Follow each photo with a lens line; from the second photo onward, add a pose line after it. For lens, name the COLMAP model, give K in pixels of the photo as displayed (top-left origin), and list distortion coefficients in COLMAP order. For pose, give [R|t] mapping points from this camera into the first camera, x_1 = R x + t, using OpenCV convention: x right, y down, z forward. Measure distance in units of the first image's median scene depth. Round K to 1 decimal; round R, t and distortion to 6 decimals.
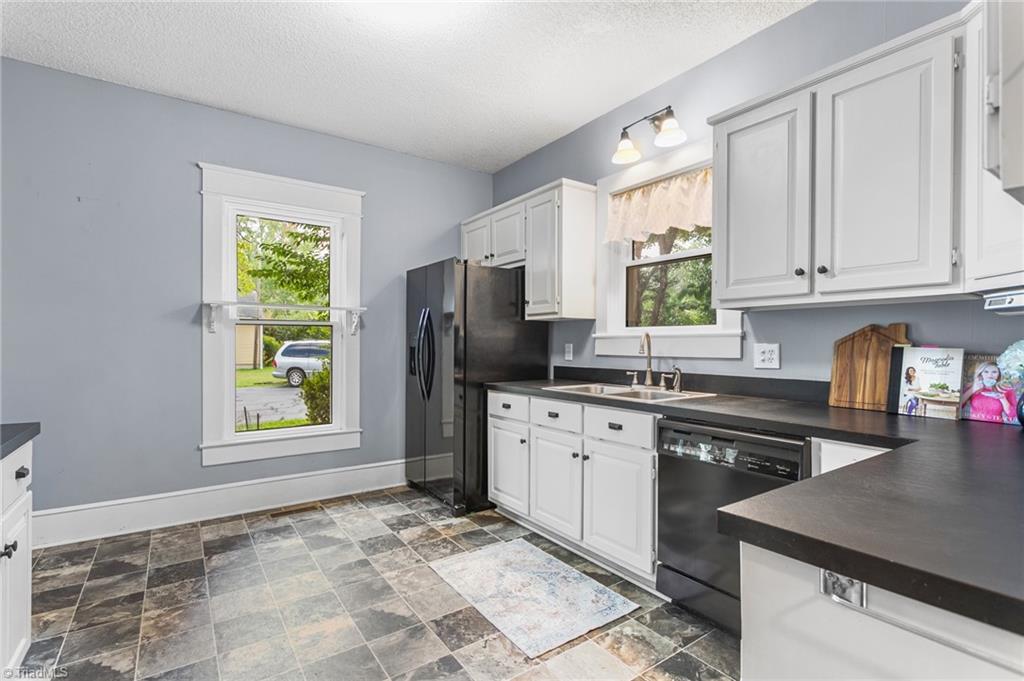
lens RADIAL K [[484.6, 0, 512.0], [0, 484.6, 340.5], [0, 0, 1]] dist [-0.003352, -0.000361]
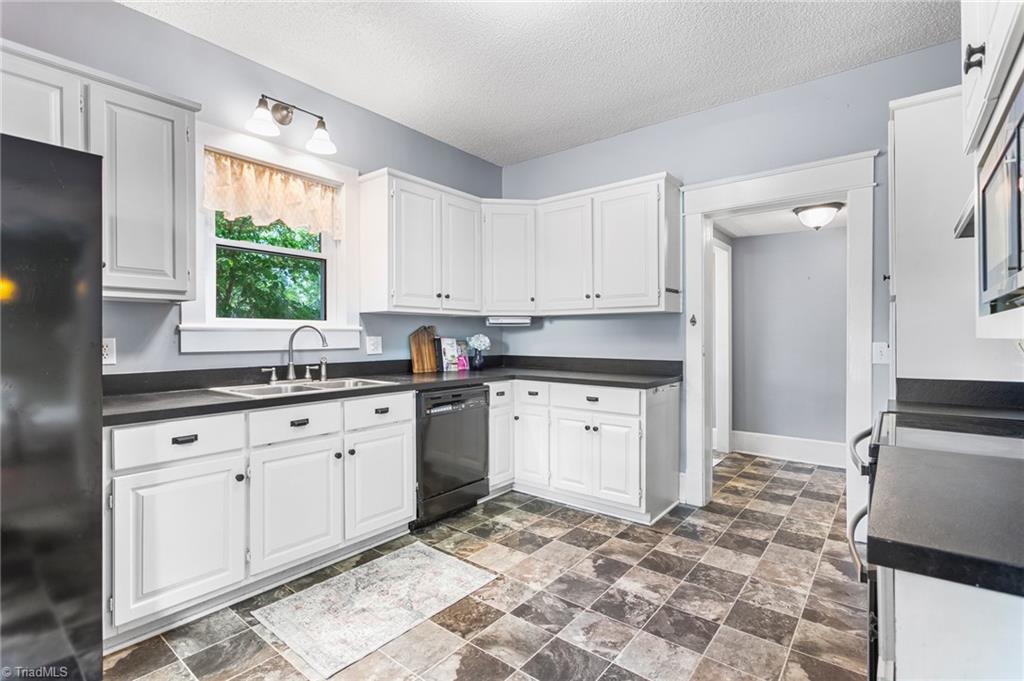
lens RADIAL K [[478.1, 0, 508.7], [0, 478.1, 331.7], [0, 0, 1]] dist [0.001432, 0.000144]
pose [[-0.278102, 0.006270, 0.960531, -0.813994], [-0.005920, 0.999949, -0.008242, 0.000776], [-0.960533, -0.007978, -0.278050, 0.892747]]
